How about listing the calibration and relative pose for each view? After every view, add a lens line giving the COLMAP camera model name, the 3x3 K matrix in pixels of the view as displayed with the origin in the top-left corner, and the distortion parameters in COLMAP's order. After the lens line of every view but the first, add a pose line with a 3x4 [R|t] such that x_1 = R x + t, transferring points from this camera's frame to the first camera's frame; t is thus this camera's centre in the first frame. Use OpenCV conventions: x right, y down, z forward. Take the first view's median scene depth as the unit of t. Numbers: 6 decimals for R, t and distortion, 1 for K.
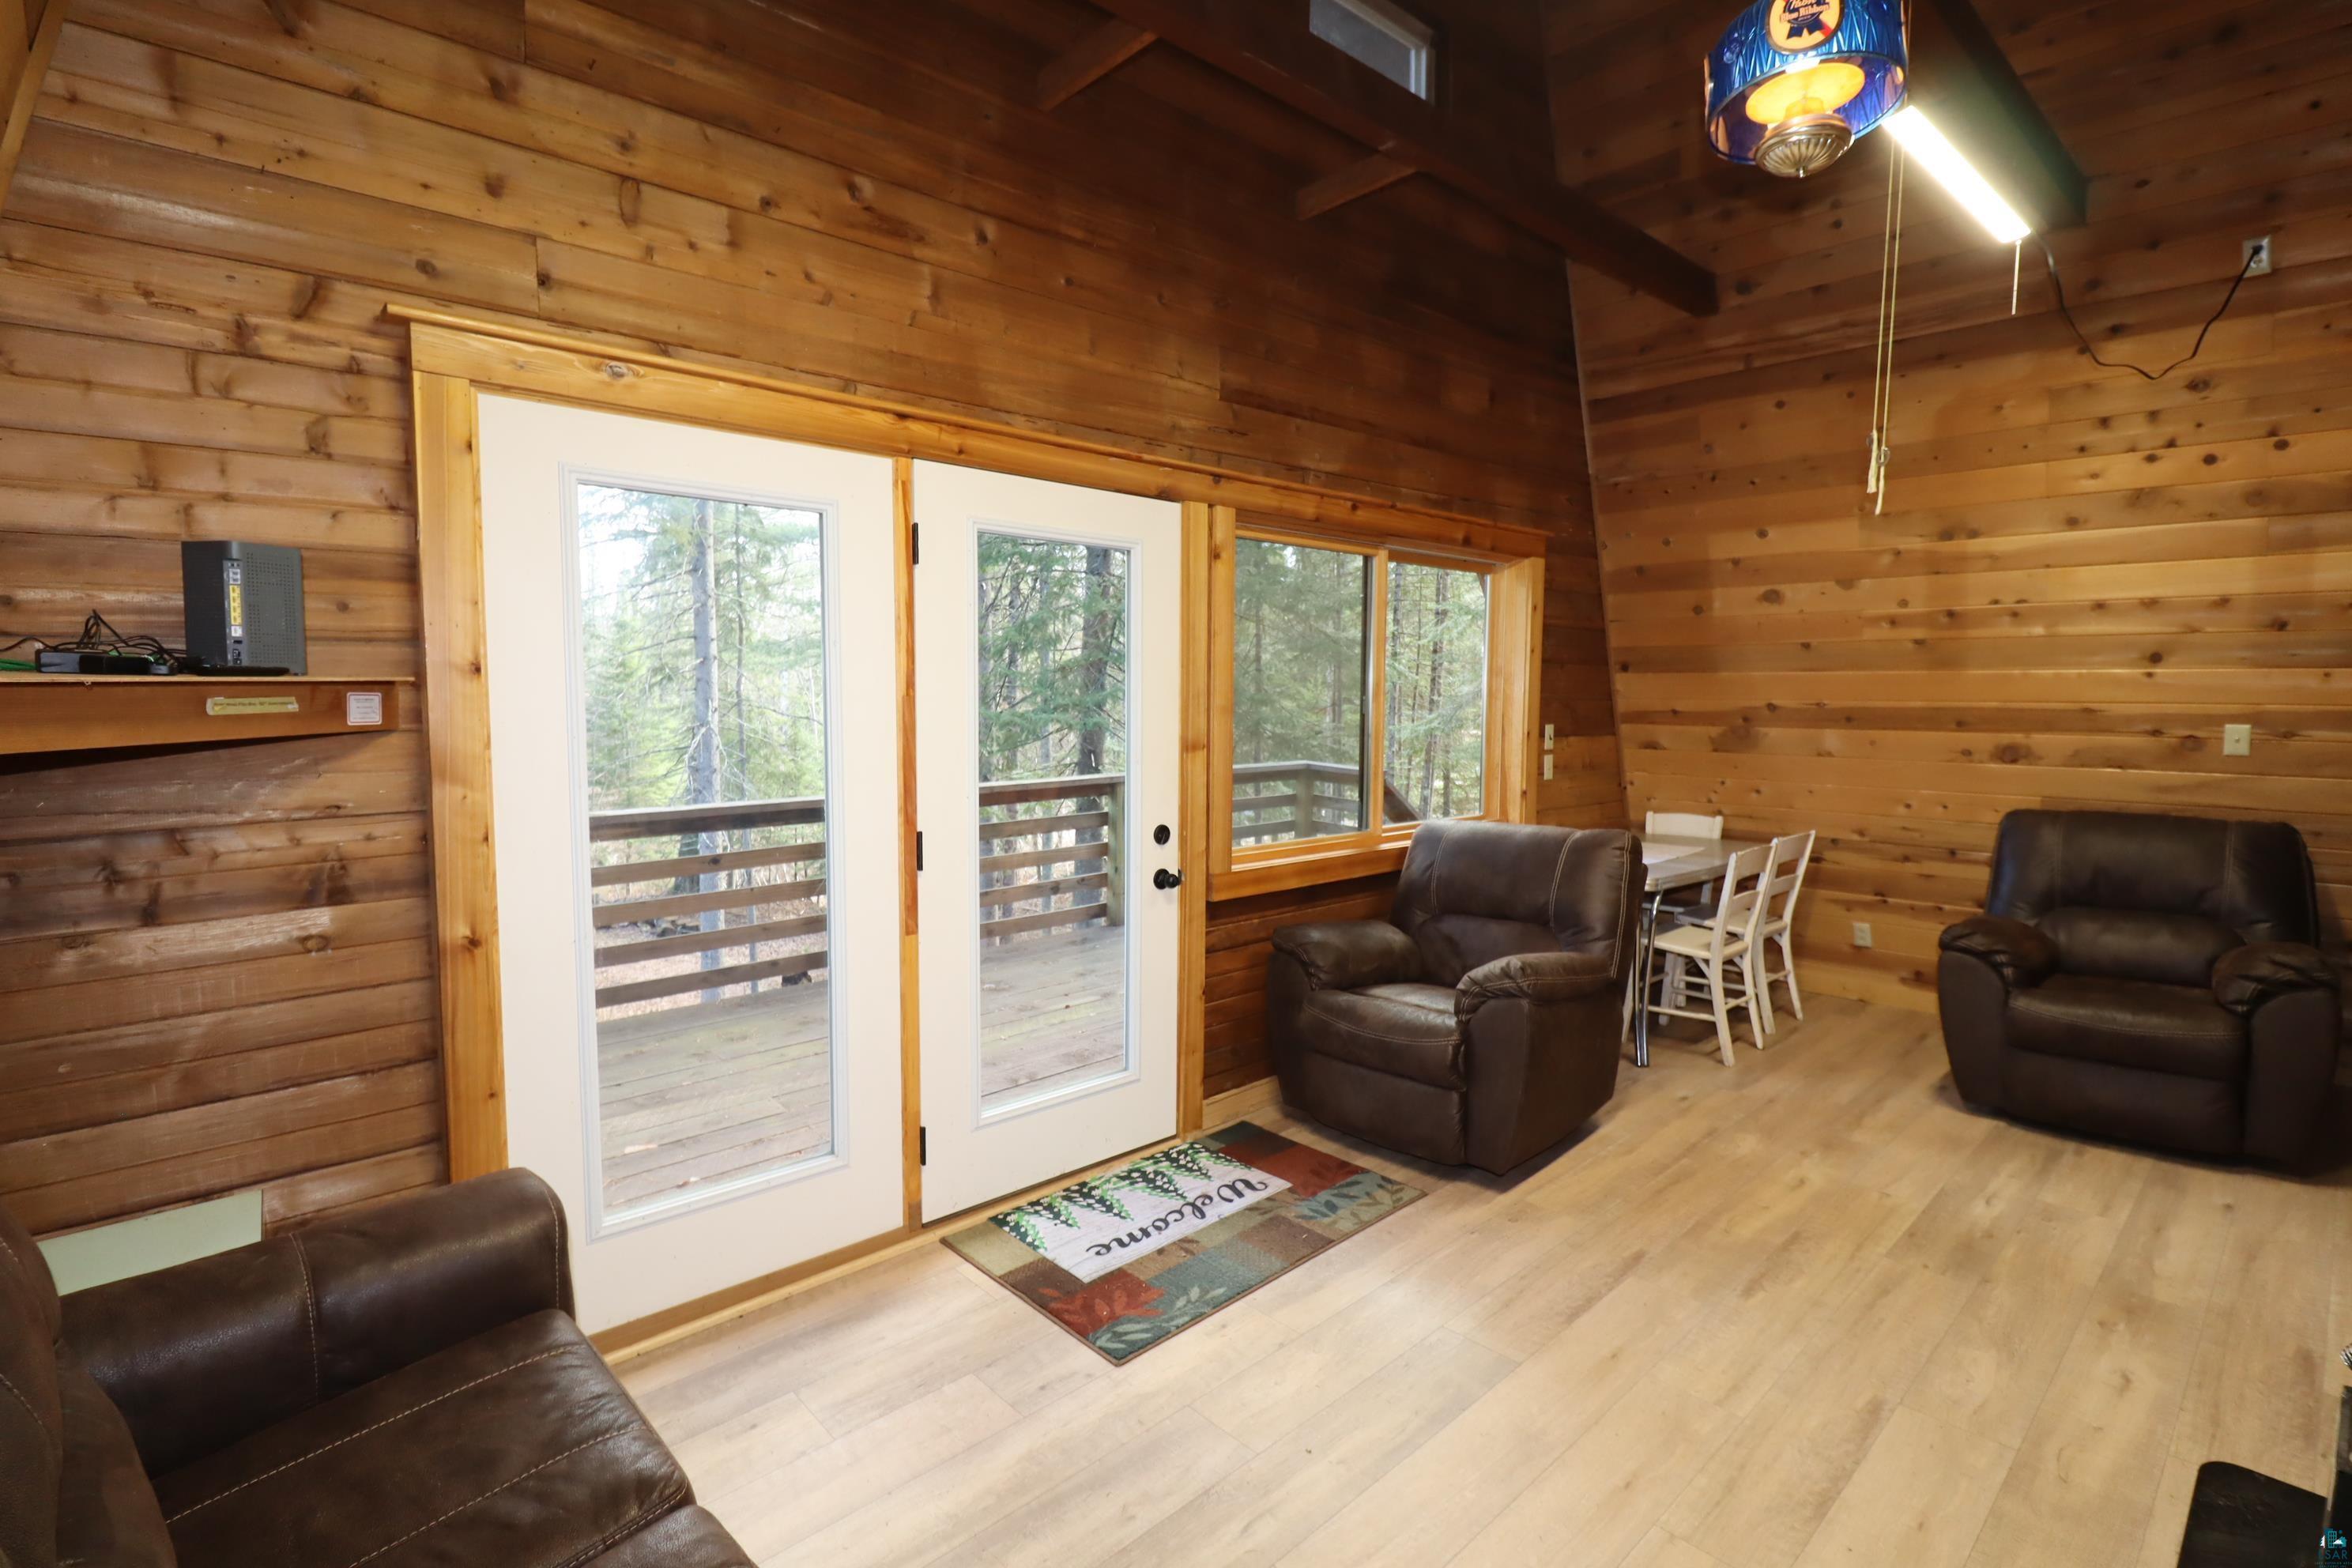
lens RADIAL K [[1106.6, 0, 1200.2], [0, 1106.6, 780.6], [0, 0, 1]] dist [-0.001269, -0.009133]
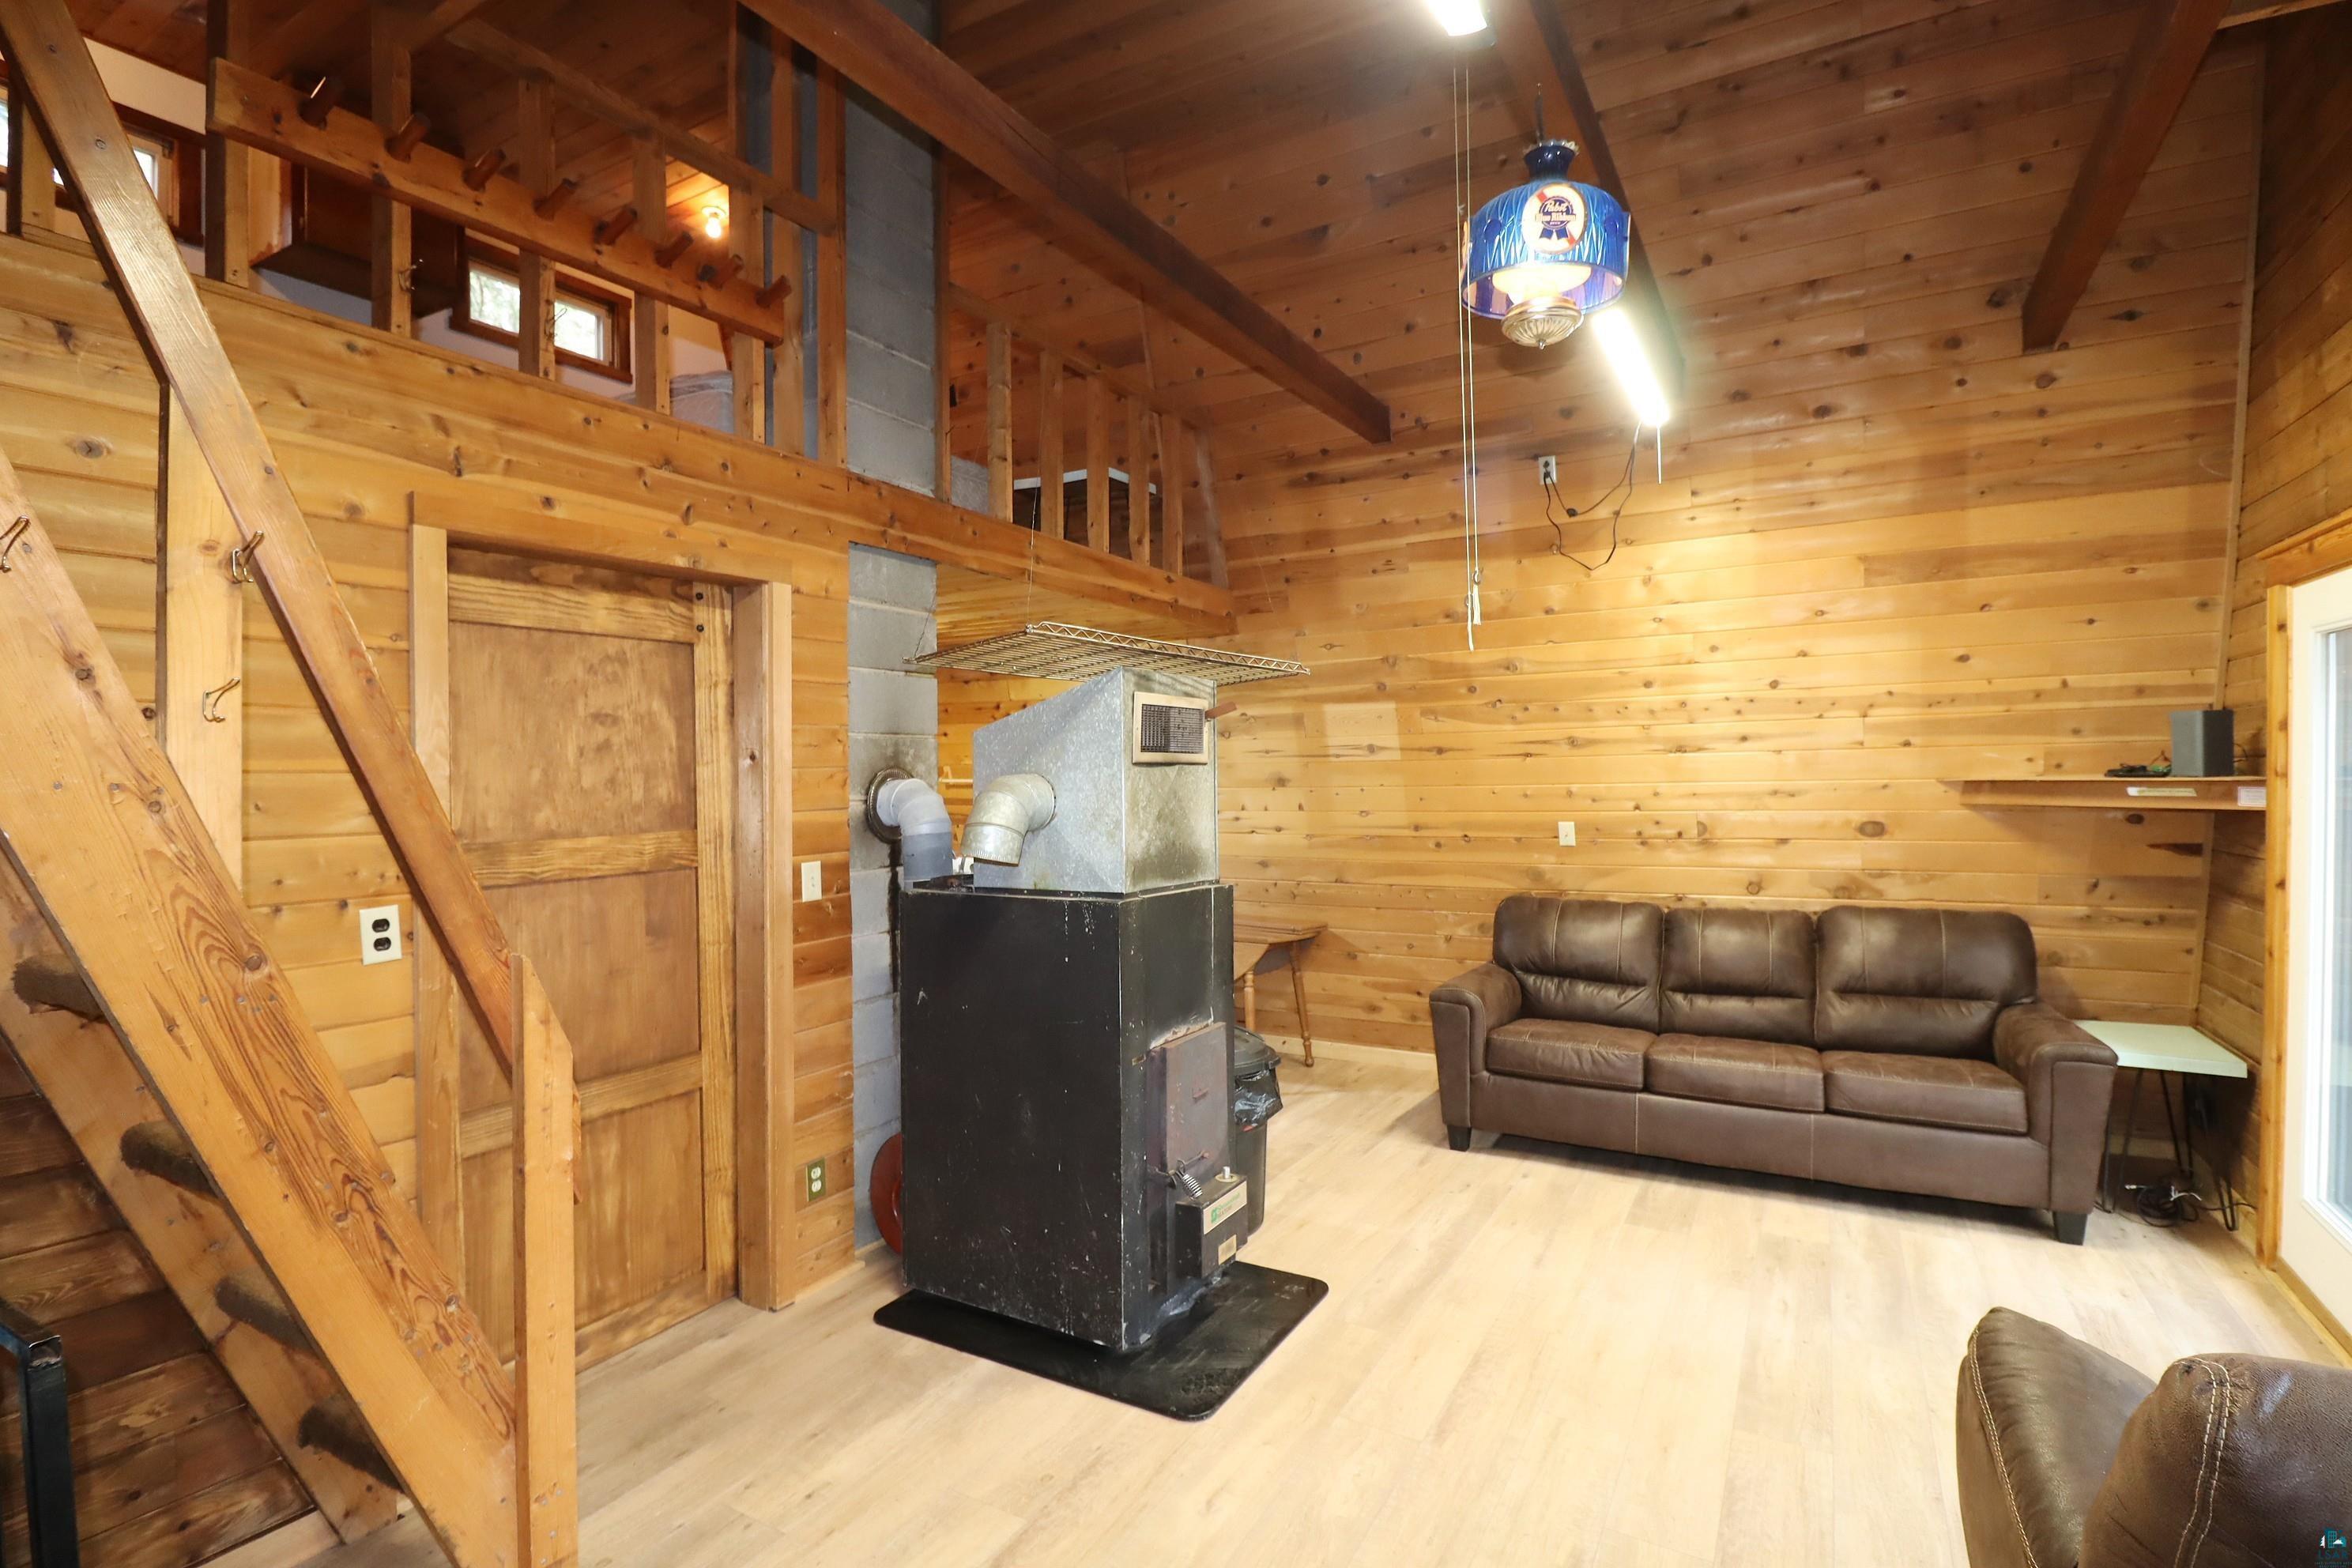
lens RADIAL K [[1106.6, 0, 1200.2], [0, 1106.6, 780.6], [0, 0, 1]] dist [-0.001269, -0.009133]
pose [[-0.954307, 0.011427, -0.298609, 0.876000], [-0.016370, 0.995769, 0.090420, -0.147580], [0.298379, 0.091176, -0.950083, 1.443095]]
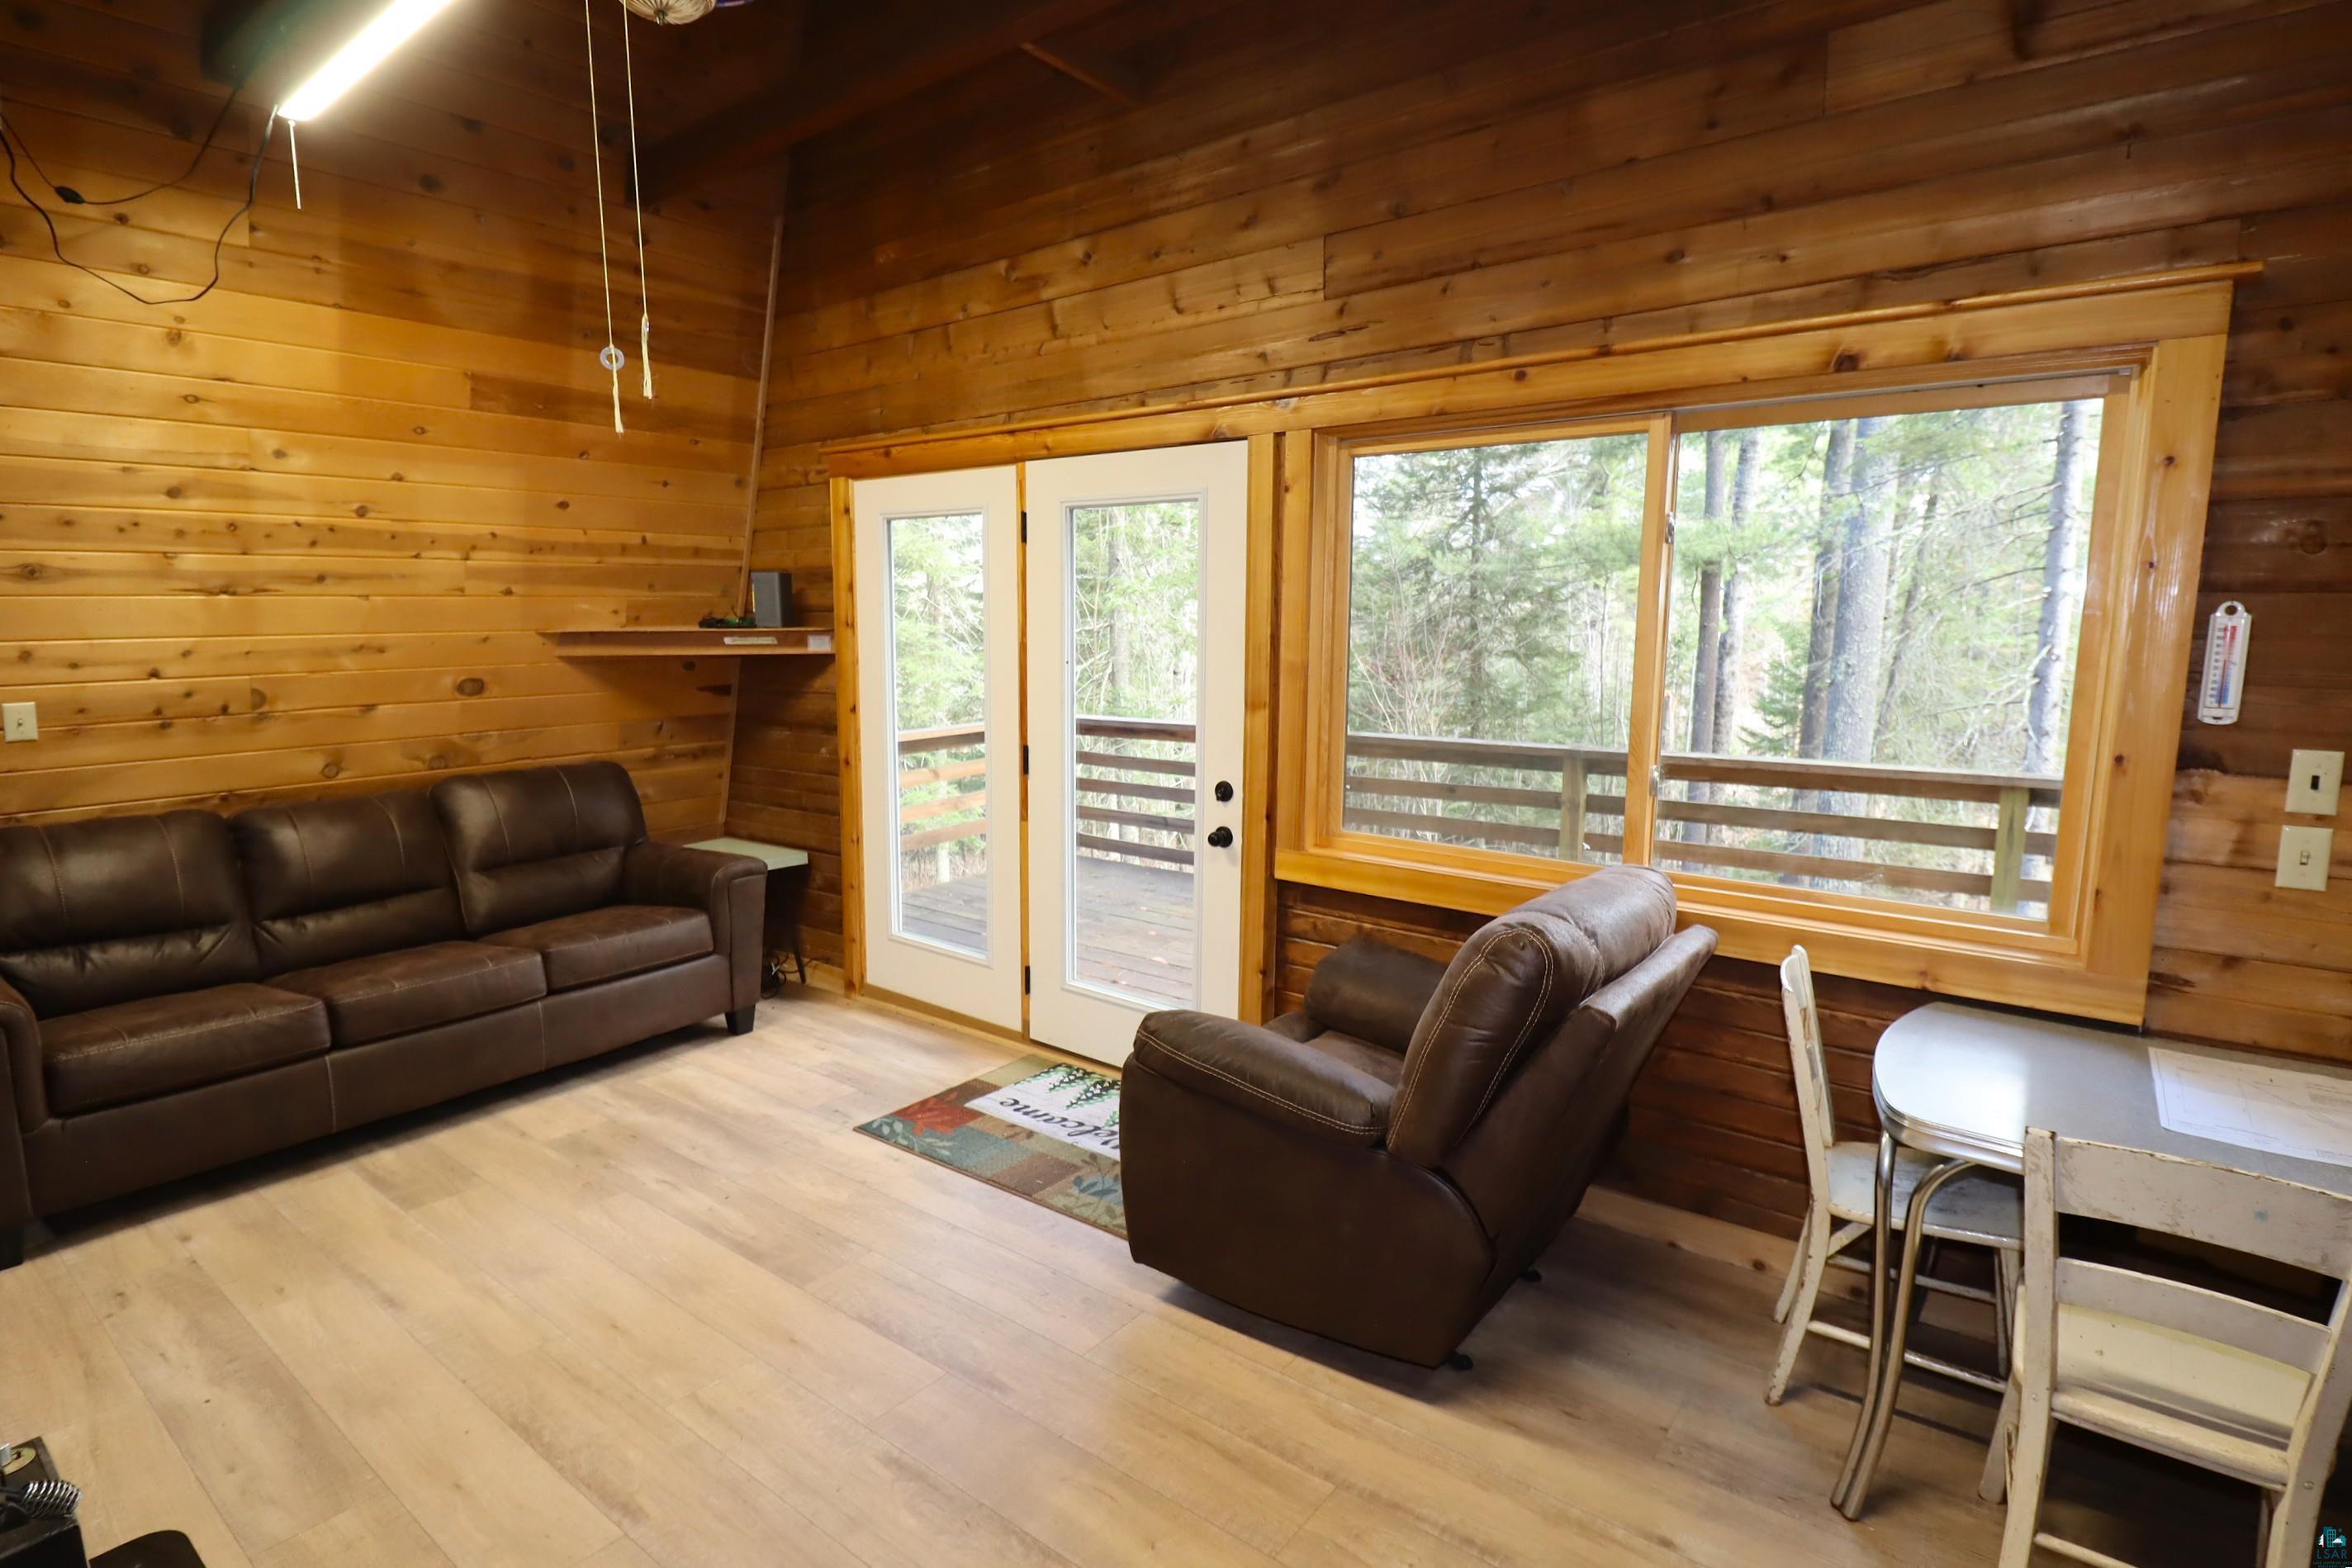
lens RADIAL K [[1151.6, 0, 1195.5], [0, 1151.6, 776.8], [0, 0, 1]] dist [-0.011904, -0.001687]
pose [[0.168880, 0.131017, -0.976890, 1.087396], [-0.085390, 0.989344, 0.117926, -0.092724], [0.981931, 0.063501, 0.178268, 0.915602]]
